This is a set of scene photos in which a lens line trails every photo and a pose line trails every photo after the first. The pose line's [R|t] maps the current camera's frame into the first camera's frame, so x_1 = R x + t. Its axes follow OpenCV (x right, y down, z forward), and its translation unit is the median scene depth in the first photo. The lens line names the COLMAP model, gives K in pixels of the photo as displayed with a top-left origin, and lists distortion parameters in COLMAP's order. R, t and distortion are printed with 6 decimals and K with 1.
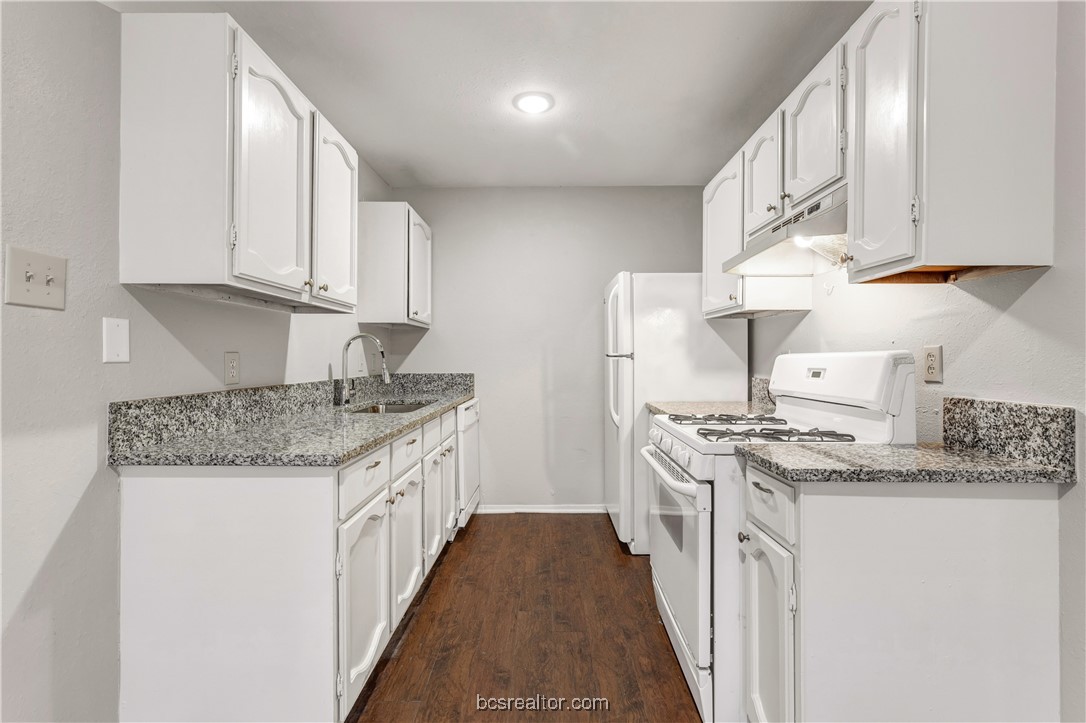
lens RADIAL K [[491.0, 0, 531.1], [0, 491.0, 346.3], [0, 0, 1]] dist [-0.000912, -0.000068]
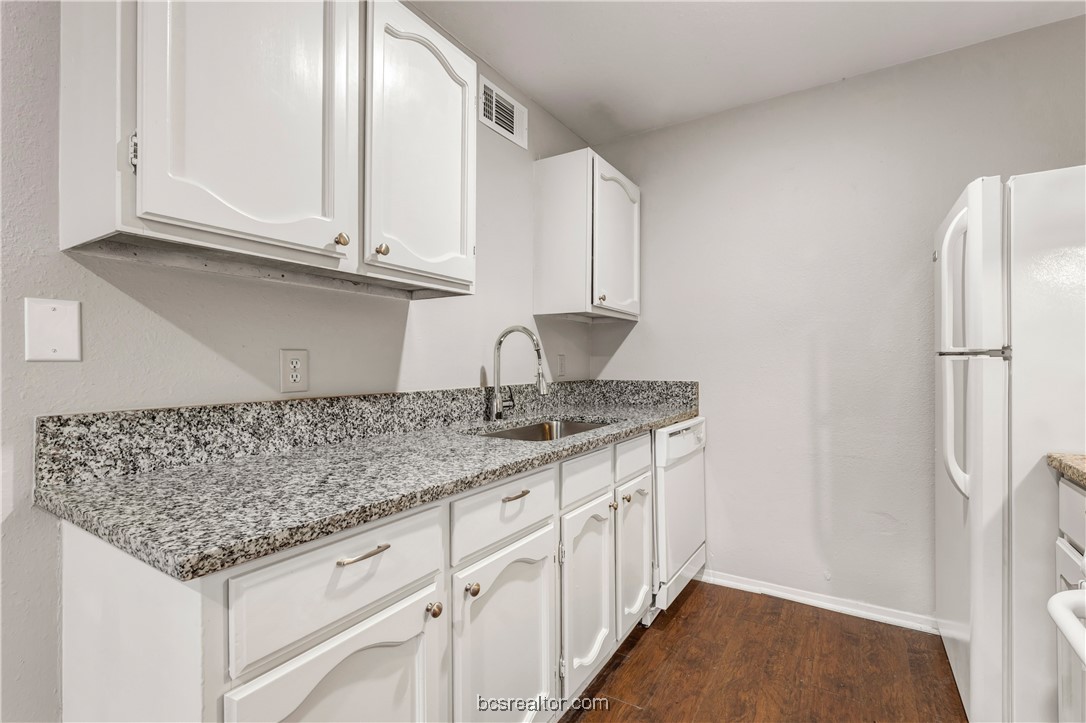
lens RADIAL K [[477.6, 0, 543.0], [0, 477.6, 361.5], [0, 0, 1]] dist [-0.000163, 0.000167]
pose [[0.853922, -0.002261, -0.520397, 0.081352], [0.012560, 0.999789, 0.016267, 0.019428], [0.520250, -0.020427, 0.853770, 0.476925]]
